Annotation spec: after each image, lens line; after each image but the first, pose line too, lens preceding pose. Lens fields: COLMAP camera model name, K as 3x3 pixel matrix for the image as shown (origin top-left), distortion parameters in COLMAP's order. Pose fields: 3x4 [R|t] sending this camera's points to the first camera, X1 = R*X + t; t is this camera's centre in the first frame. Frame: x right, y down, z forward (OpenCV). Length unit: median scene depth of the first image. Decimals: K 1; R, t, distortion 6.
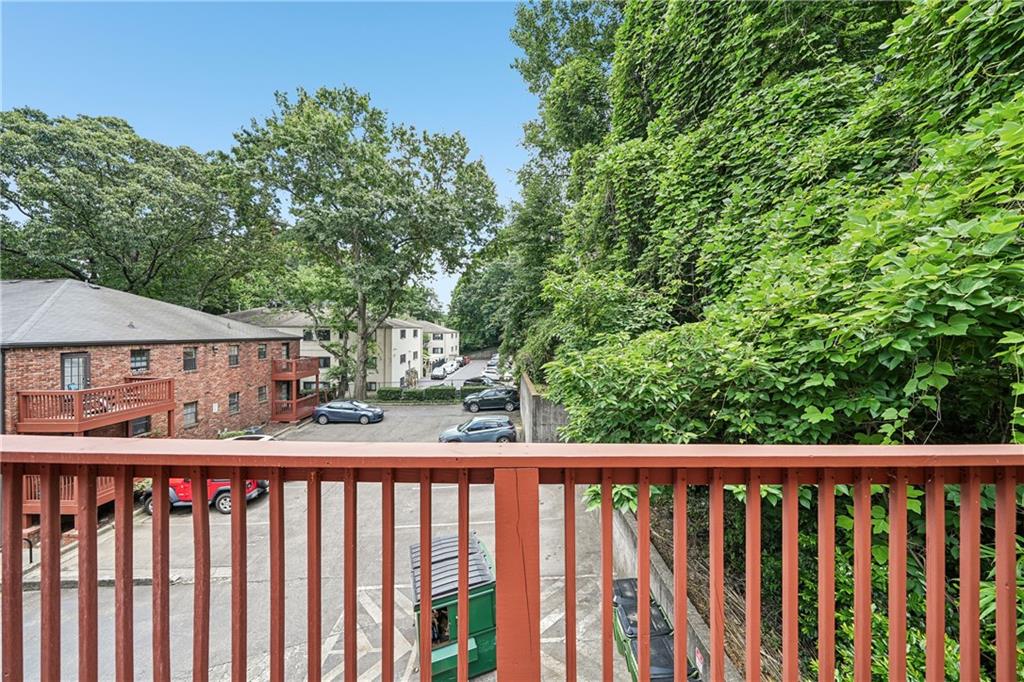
lens RADIAL K [[351.6, 0, 514.2], [0, 351.6, 328.8], [0, 0, 1]] dist [-0.006116, 0.000368]
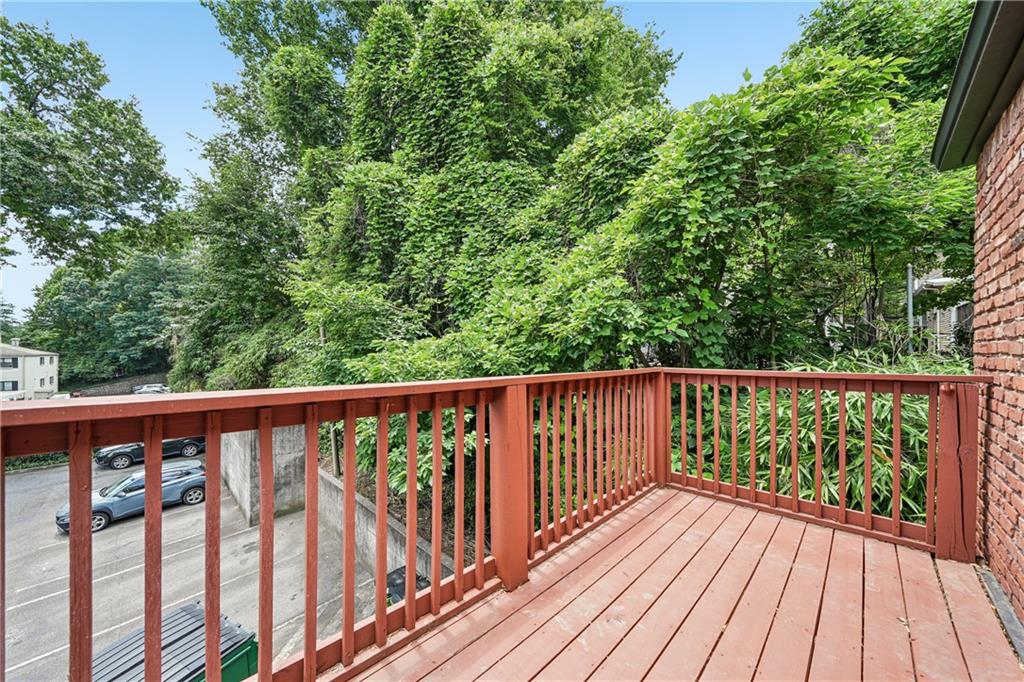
lens RADIAL K [[351.6, 0, 505.2], [0, 351.6, 348.6], [0, 0, 1]] dist [-0.006116, 0.000368]
pose [[0.726879, -0.000265, 0.686765, -0.051059], [0.001557, 0.999998, -0.001262, 0.009289], [-0.686763, 0.001987, 0.726878, -0.007075]]
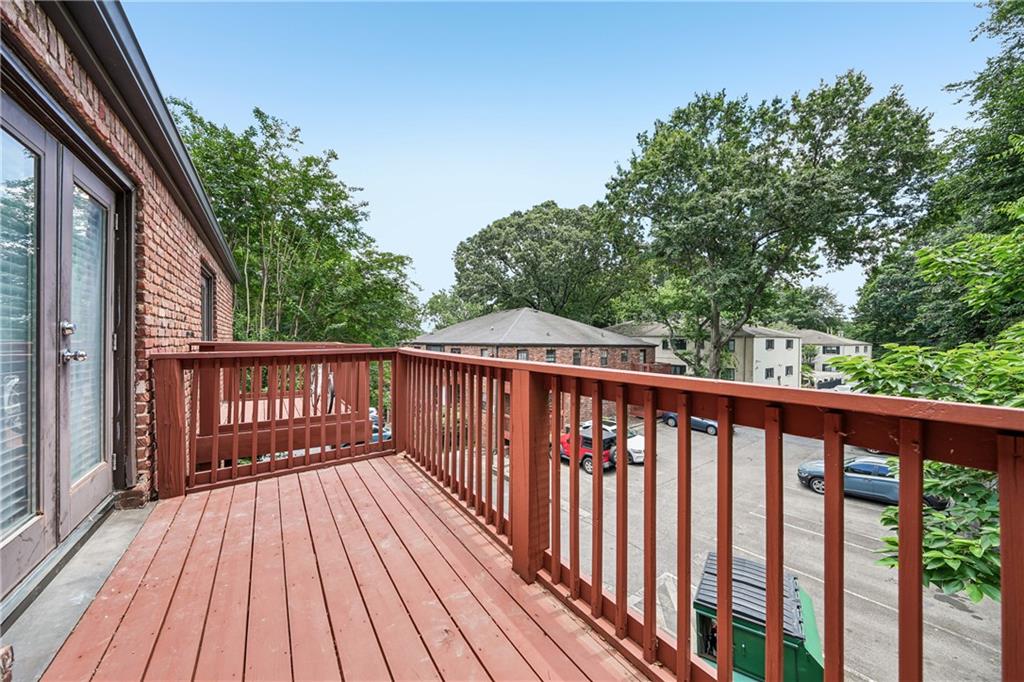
lens RADIAL K [[351.6, 0, 518.8], [0, 351.6, 336.9], [0, 0, 1]] dist [-0.006116, 0.000368]
pose [[0.581097, -0.006776, -0.813806, 0.052402], [-0.000999, 0.999959, -0.009039, 0.010614], [0.813834, 0.006065, 0.581066, 0.001621]]
